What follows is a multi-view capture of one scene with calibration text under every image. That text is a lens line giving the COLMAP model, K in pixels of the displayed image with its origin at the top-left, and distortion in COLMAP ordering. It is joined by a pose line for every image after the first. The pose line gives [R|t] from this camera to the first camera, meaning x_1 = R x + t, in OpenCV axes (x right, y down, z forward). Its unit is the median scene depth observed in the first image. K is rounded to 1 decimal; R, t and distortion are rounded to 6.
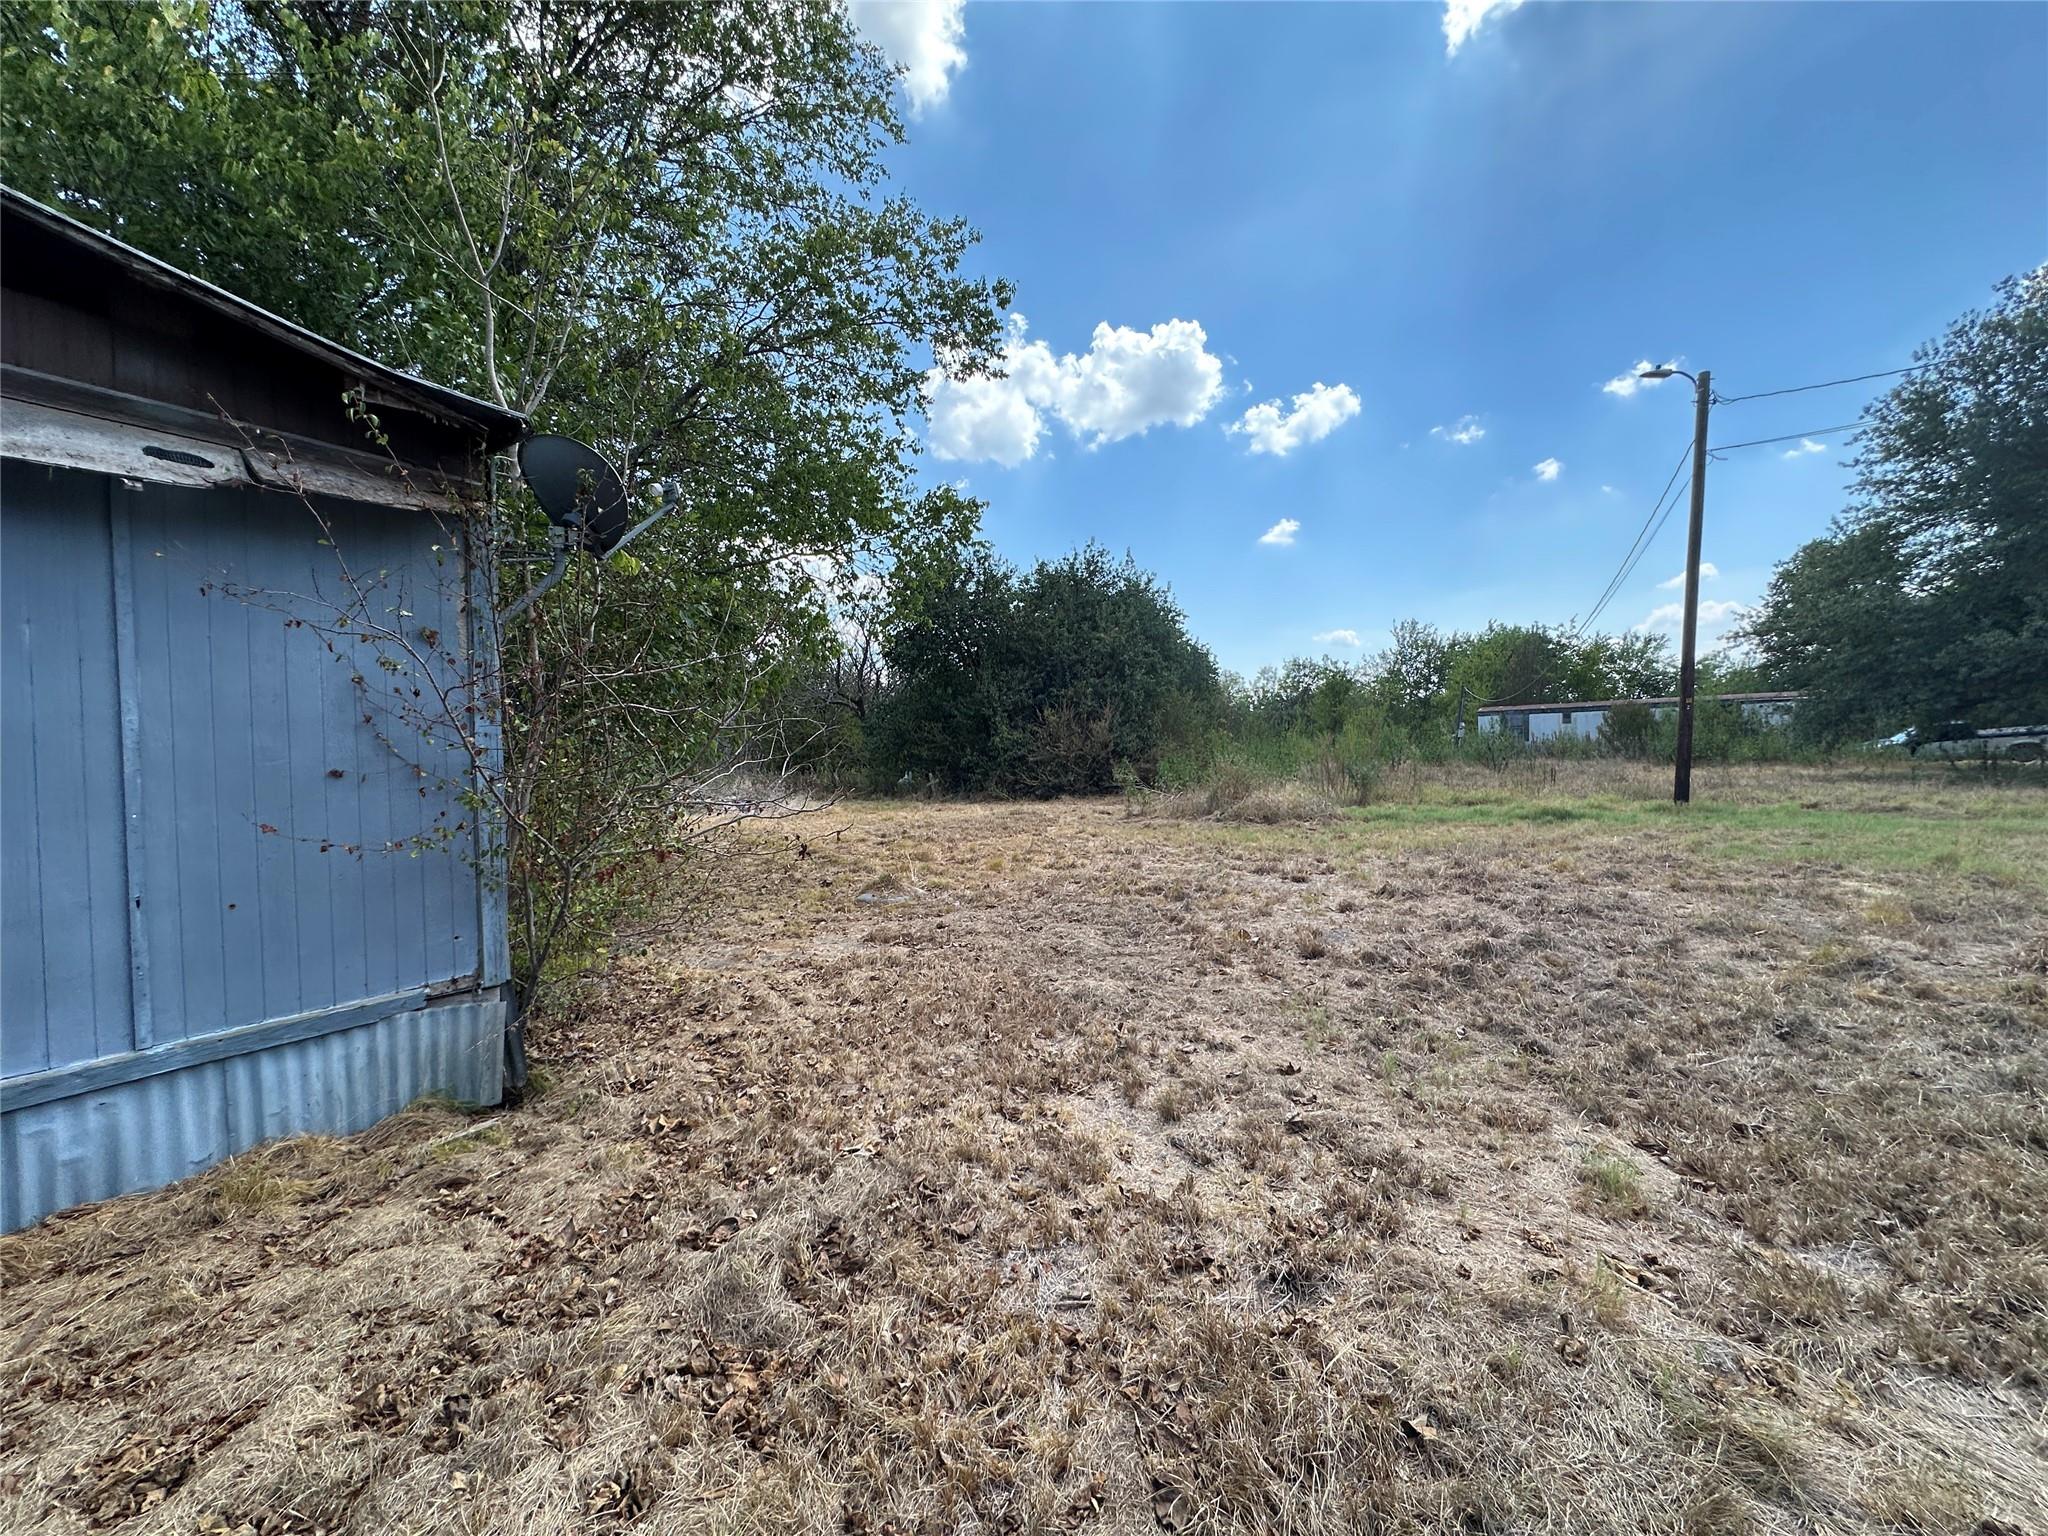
lens RADIAL K [[808.2, 0, 1024.0], [0, 808.2, 768.0], [0, 0, 1]] dist [0.001637, -0.000095]
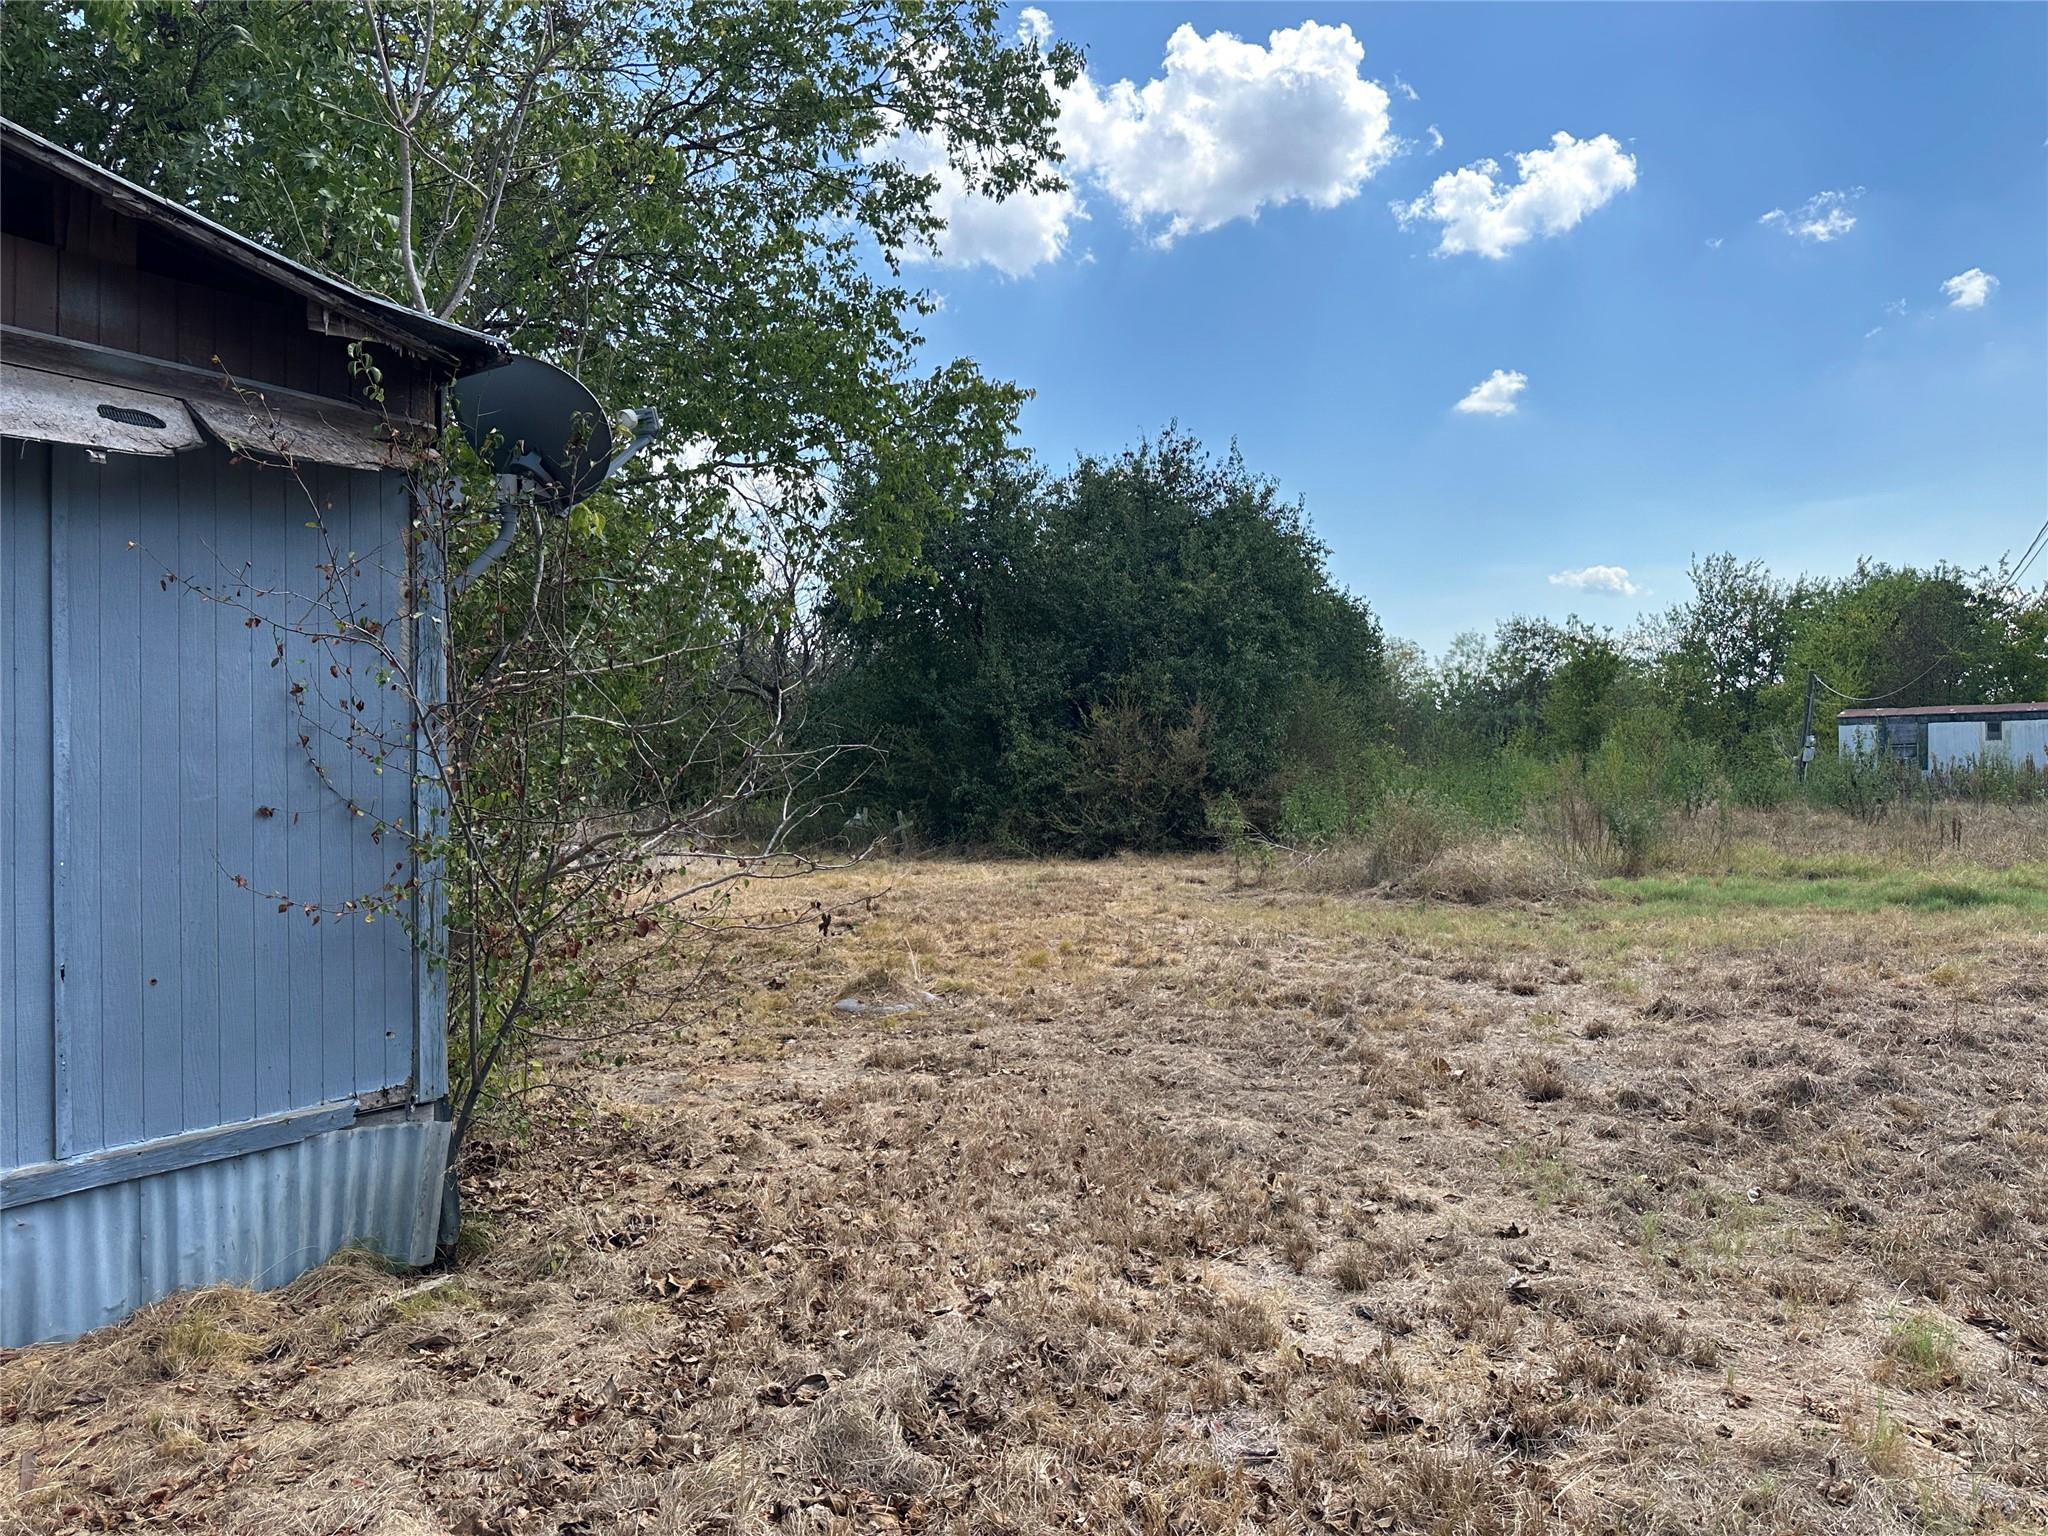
lens RADIAL K [[1517.3, 0, 986.3], [0, 1517.3, 758.5], [0, 0, 1]] dist [0.122685, -0.178437]
pose [[0.999881, 0.013570, -0.007335, -0.096790], [-0.013755, 0.999573, -0.025775, -0.009304], [0.006982, 0.025873, 0.999641, -0.277738]]
